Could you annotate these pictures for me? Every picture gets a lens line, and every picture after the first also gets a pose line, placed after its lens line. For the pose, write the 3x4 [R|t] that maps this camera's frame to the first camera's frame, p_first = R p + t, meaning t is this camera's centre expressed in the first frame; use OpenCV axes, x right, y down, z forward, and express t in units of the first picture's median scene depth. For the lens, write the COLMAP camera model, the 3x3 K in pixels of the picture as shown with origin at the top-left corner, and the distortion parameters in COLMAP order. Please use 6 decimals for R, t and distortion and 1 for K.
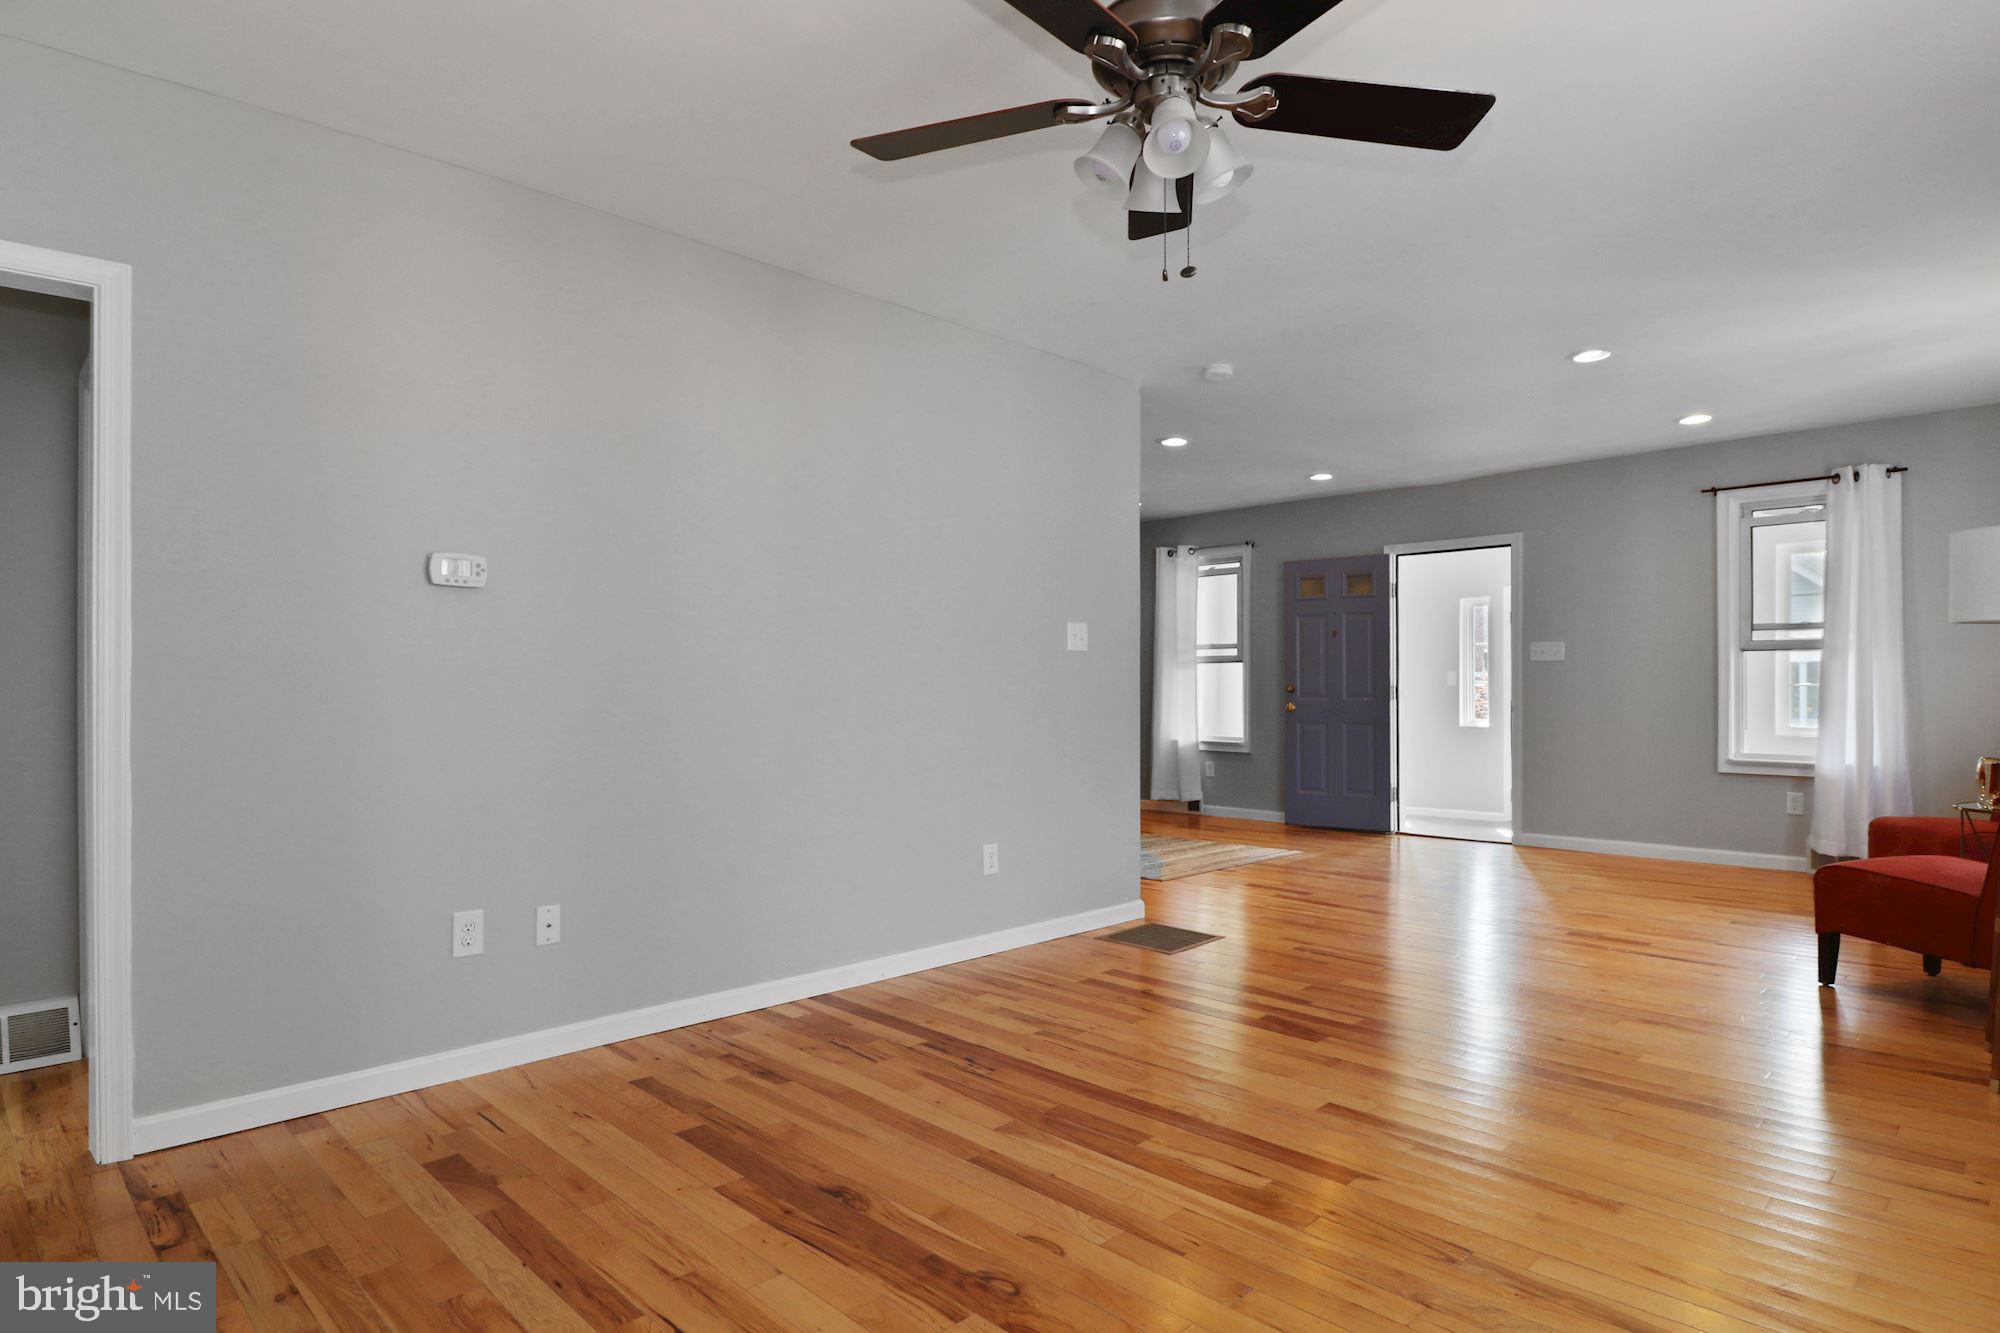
lens RADIAL K [[1091.2, 0, 1000.0], [0, 1091.2, 666.5], [0, 0, 1]] dist [0.001911, 0.000759]
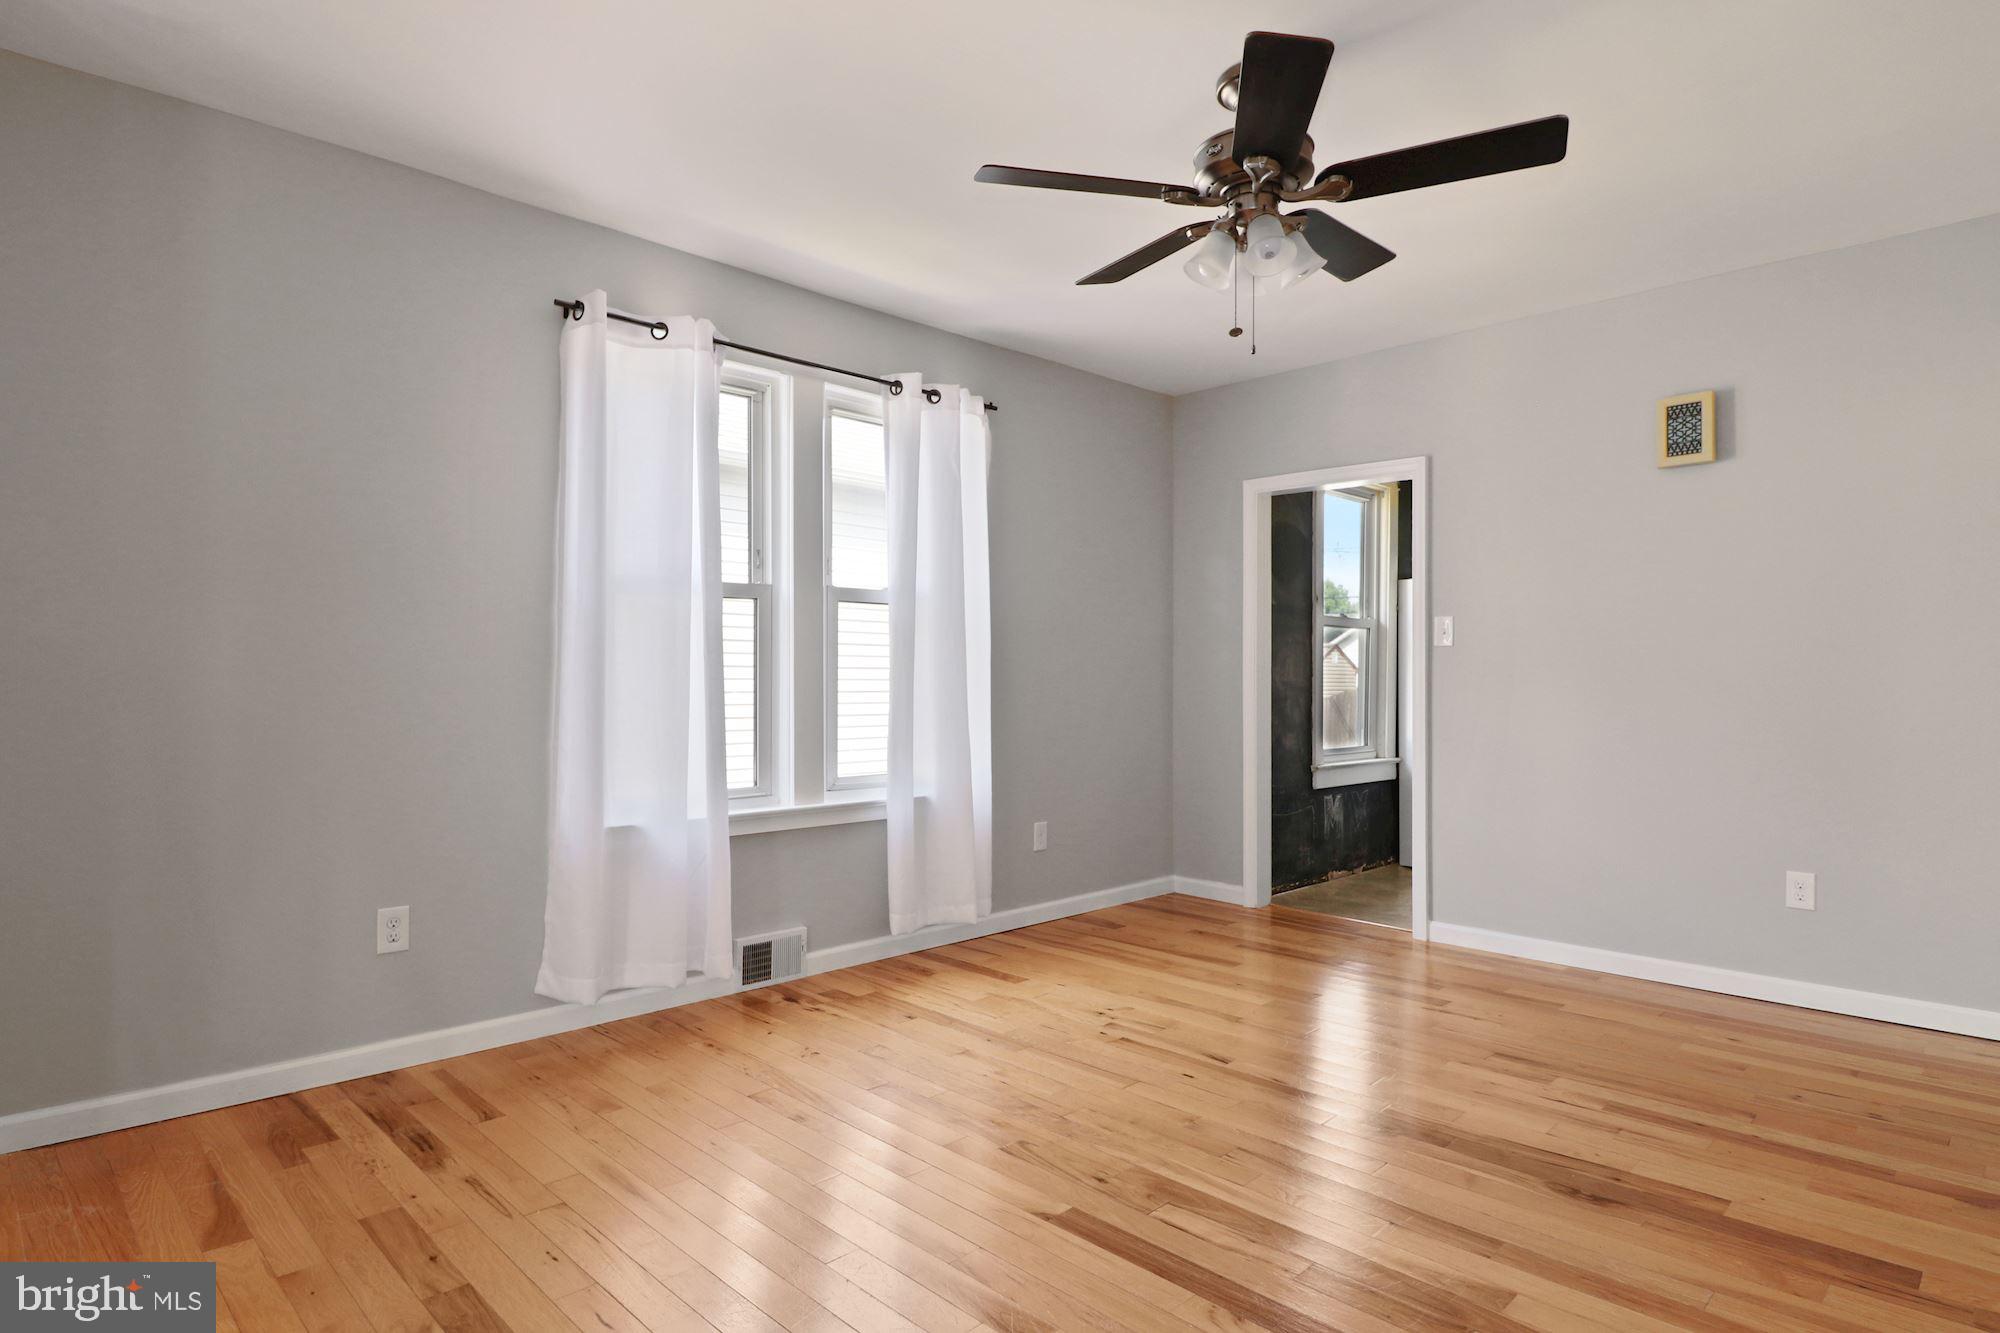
lens RADIAL K [[1091.2, 0, 1000.0], [0, 1091.2, 666.5], [0, 0, 1]] dist [0.001911, 0.000759]
pose [[-0.999936, -0.006119, -0.009559, 0.403540], [-0.005982, 0.999880, -0.014275, 0.021995], [0.009645, -0.014217, -0.999852, 2.003901]]
